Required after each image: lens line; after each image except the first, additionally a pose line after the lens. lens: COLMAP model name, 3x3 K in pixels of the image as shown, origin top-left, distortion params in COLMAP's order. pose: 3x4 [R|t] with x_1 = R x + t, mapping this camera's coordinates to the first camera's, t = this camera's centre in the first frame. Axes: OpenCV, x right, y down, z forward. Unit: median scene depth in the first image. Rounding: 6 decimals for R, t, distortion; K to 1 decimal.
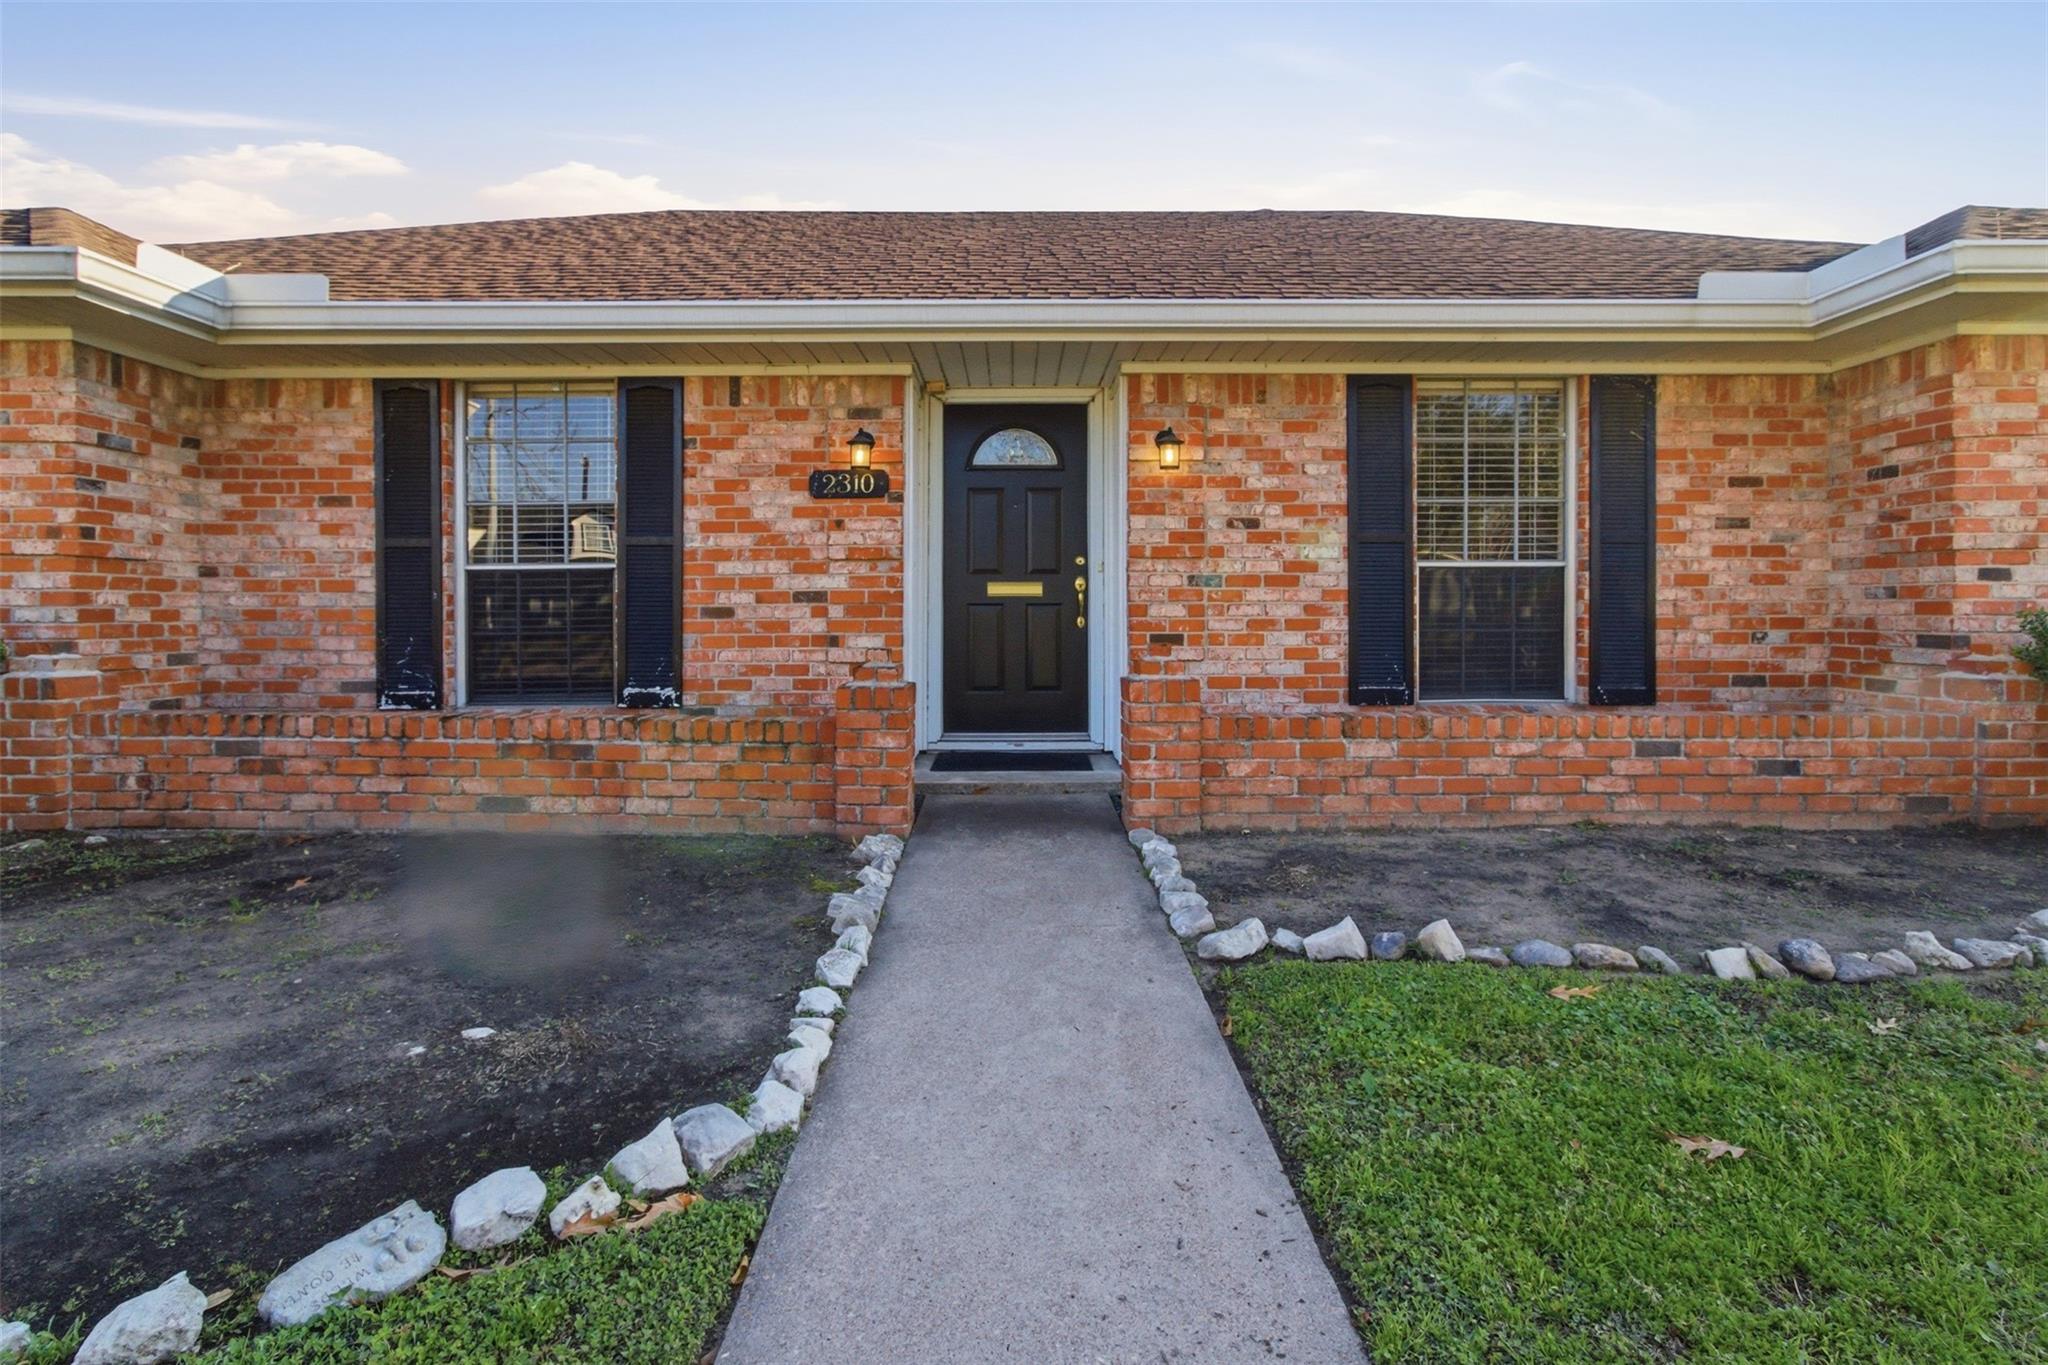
lens RADIAL K [[961.7, 0, 1024.5], [0, 961.7, 627.6], [0, 0, 1]] dist [0.002190, 0.000639]
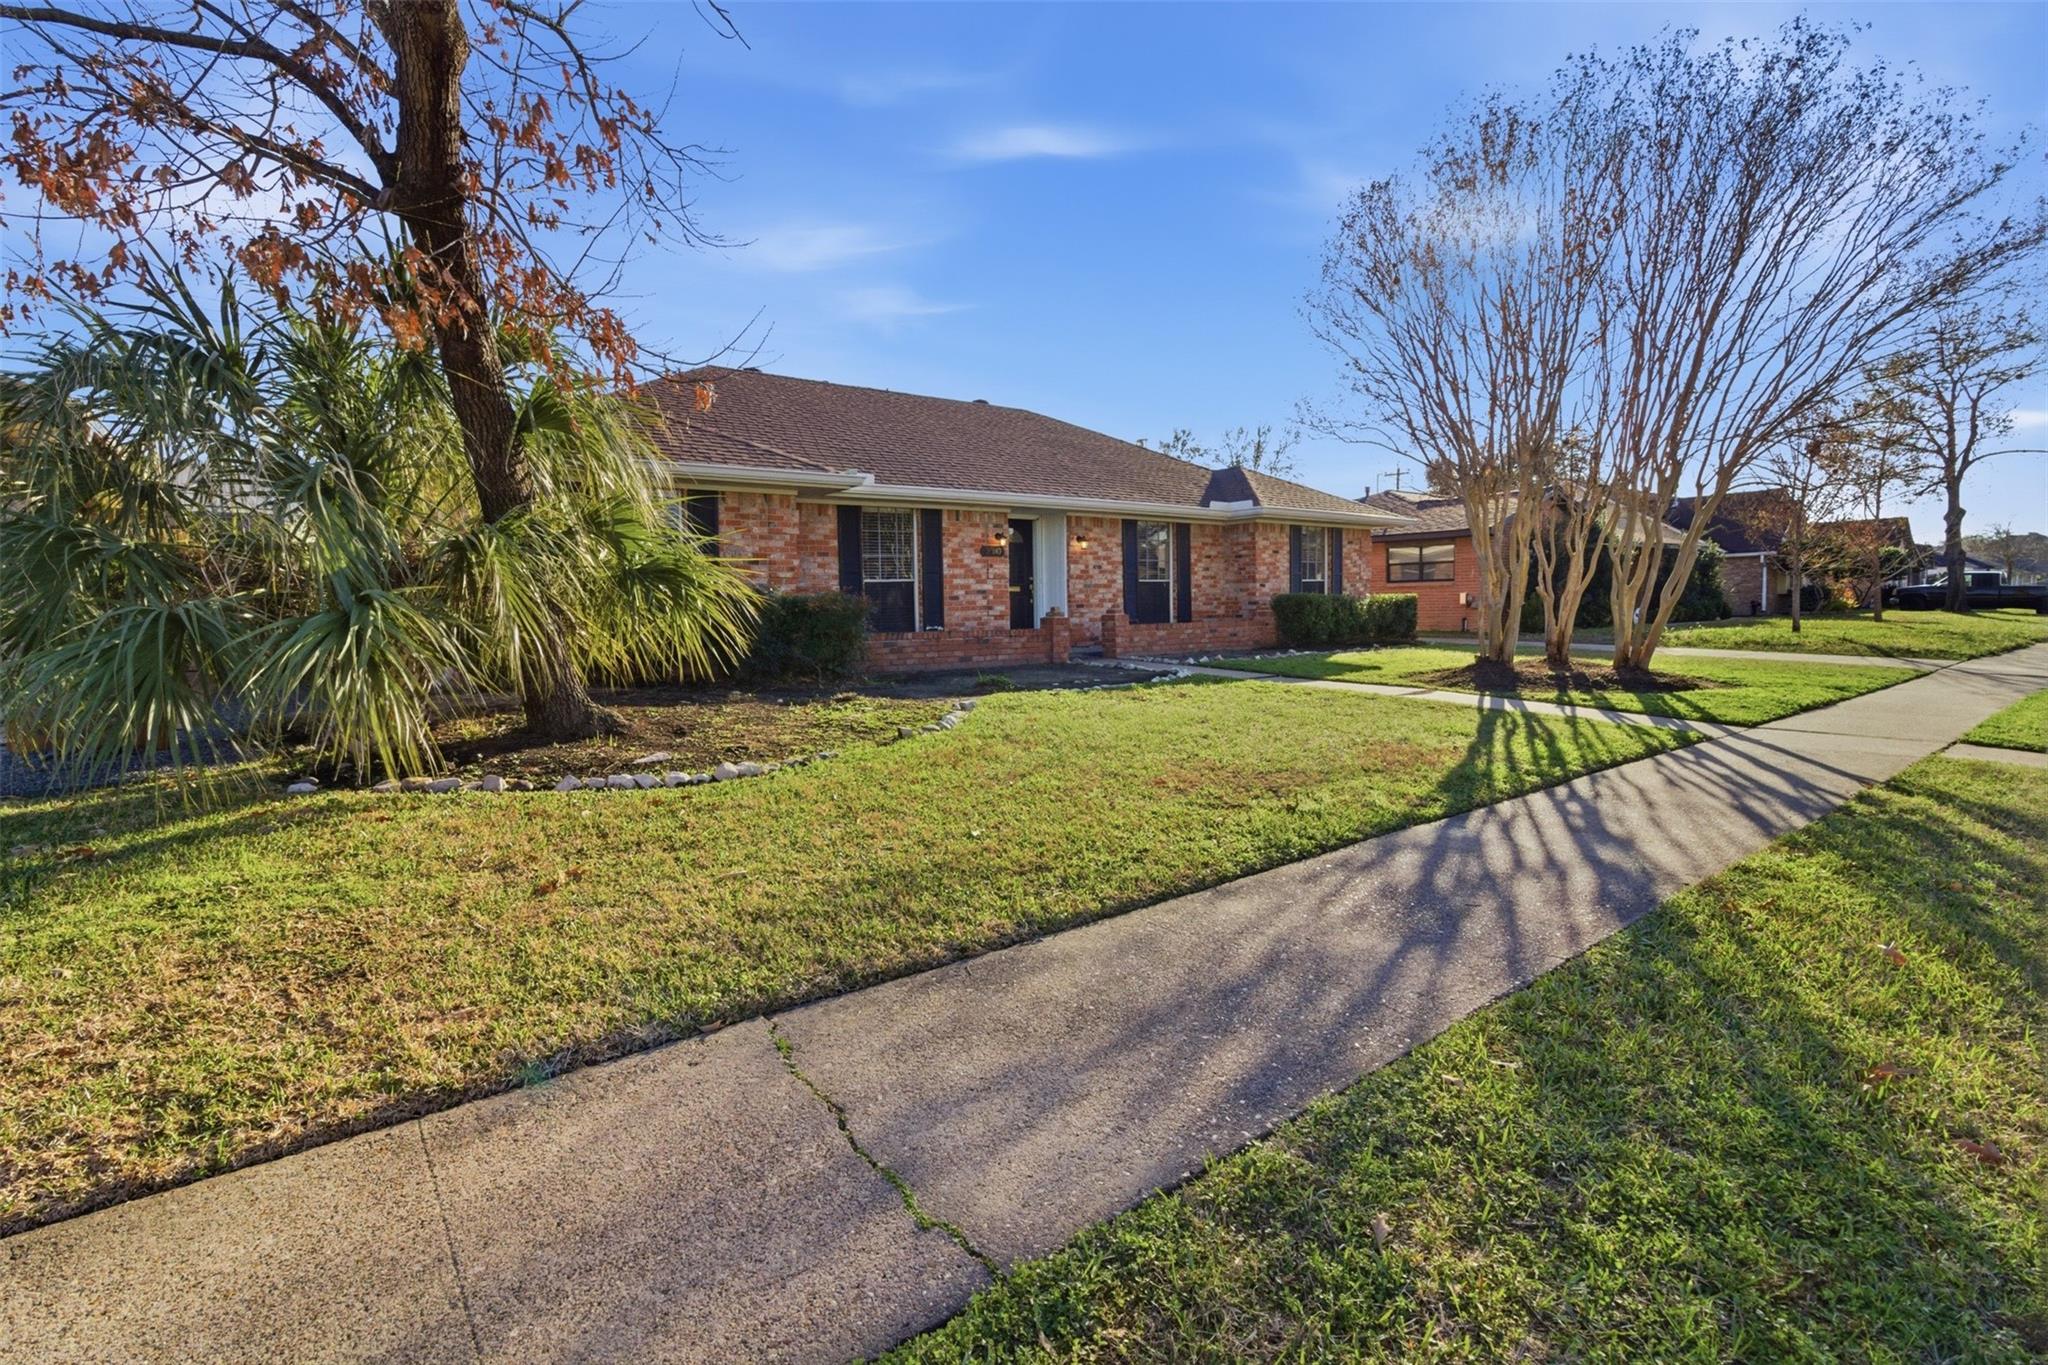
lens RADIAL K [[959.9, 0, 1024.0], [0, 959.9, 682.5], [0, 0, 1]] dist [-0.041916, 0.000230]
pose [[0.791568, -0.060961, 0.608033, -1.818252], [0.023212, 0.997293, 0.069770, 0.037782], [-0.610641, -0.041114, 0.790840, -1.263538]]
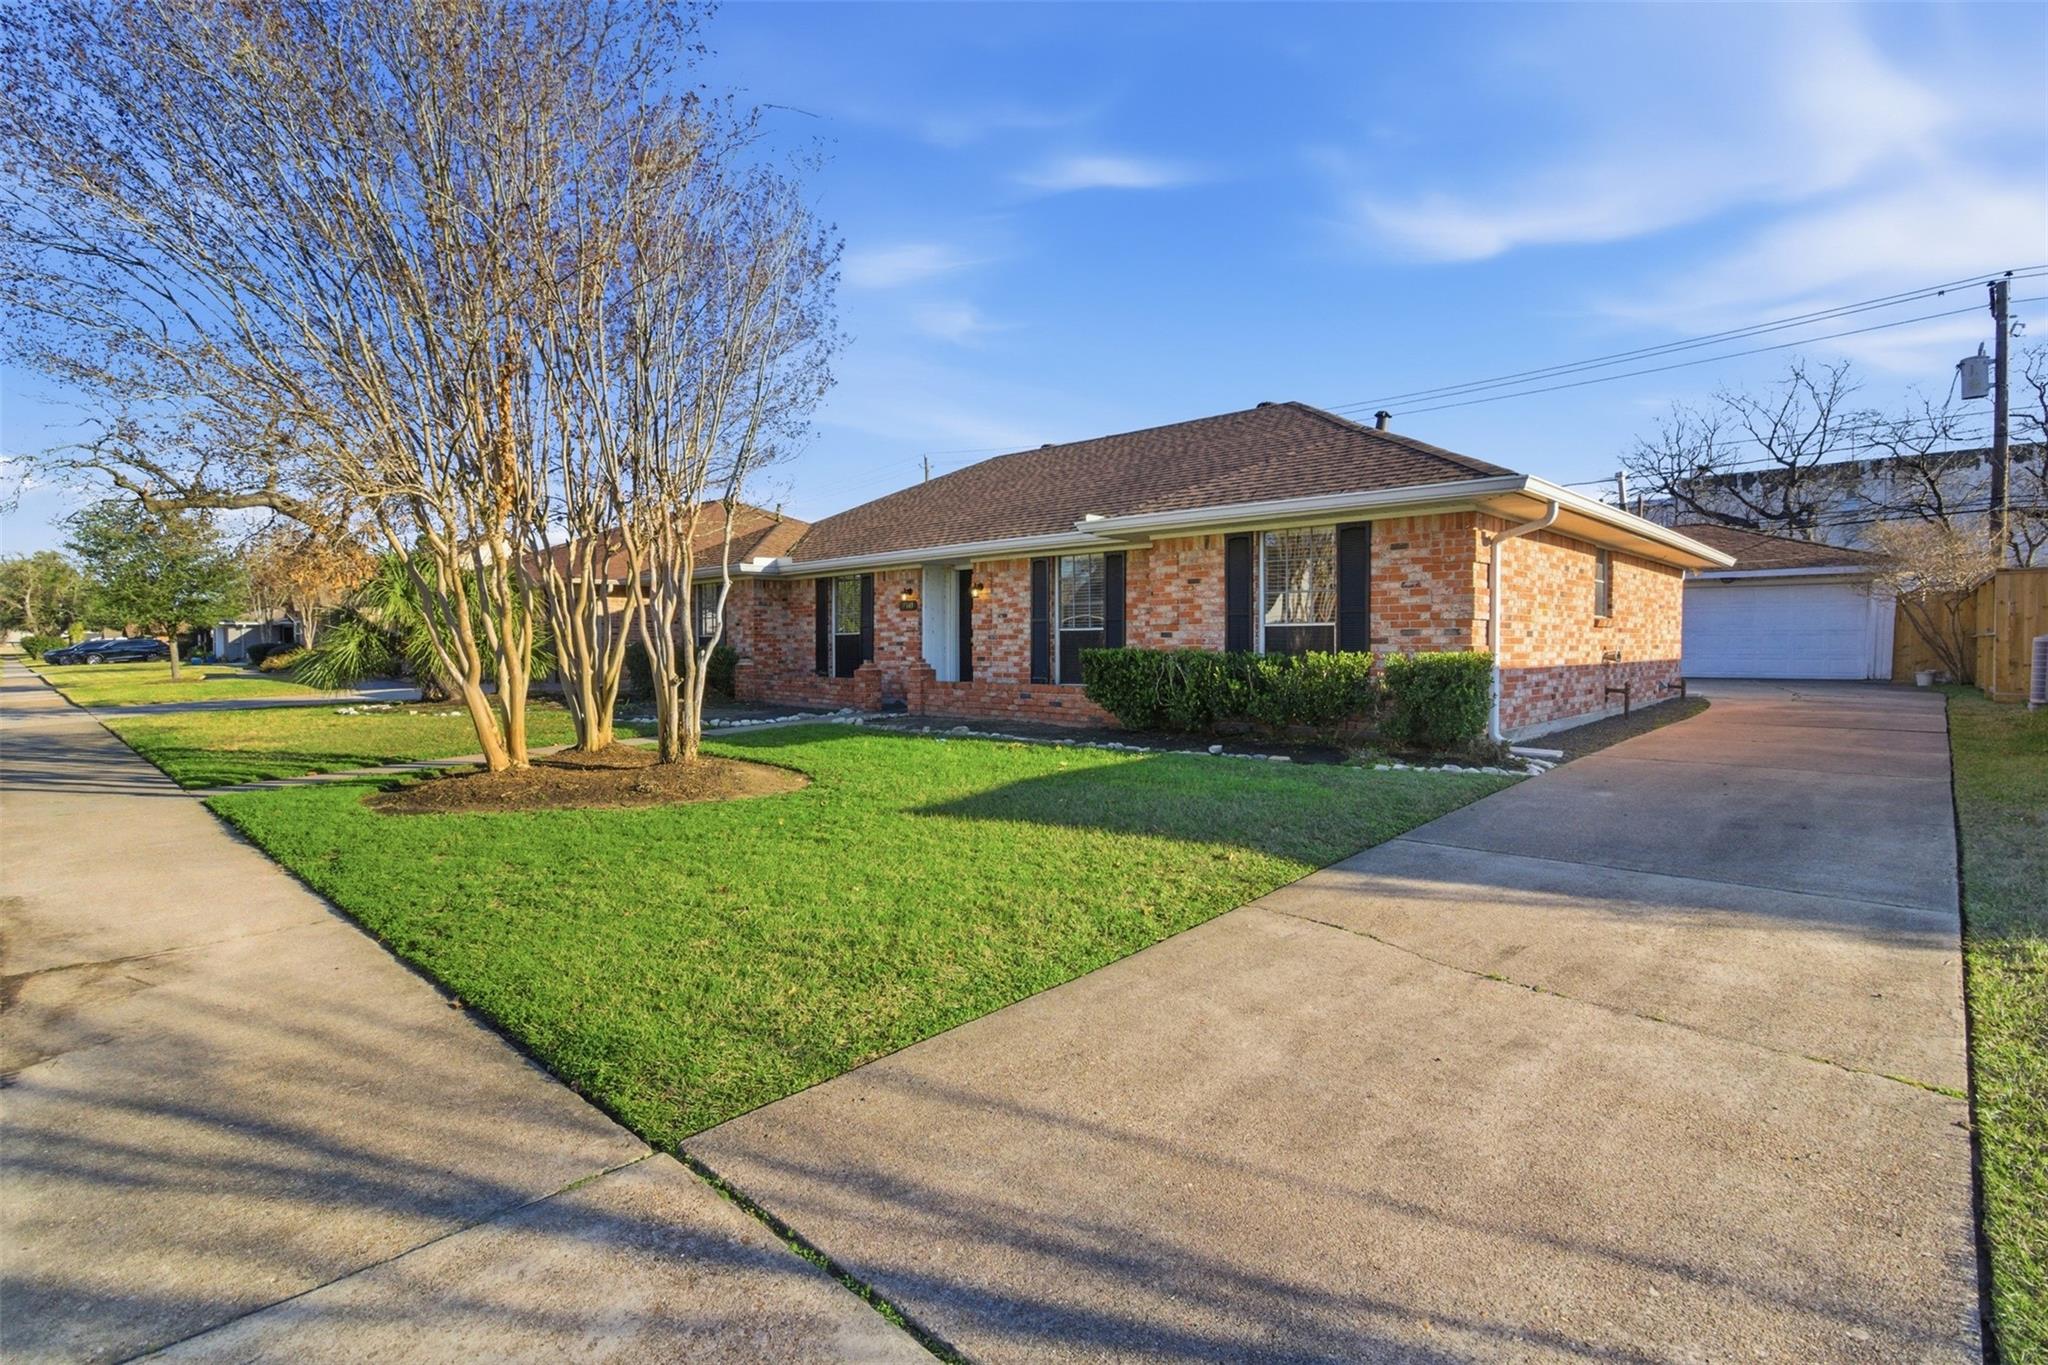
lens RADIAL K [[959.9, 0, 1024.0], [0, 959.9, 682.5], [0, 0, 1]] dist [-0.041916, 0.000230]
pose [[0.724886, 0.026299, -0.688366, 2.125412], [-0.005475, 0.999459, 0.032419, -0.009405], [0.688847, -0.019731, 0.724639, -0.906968]]
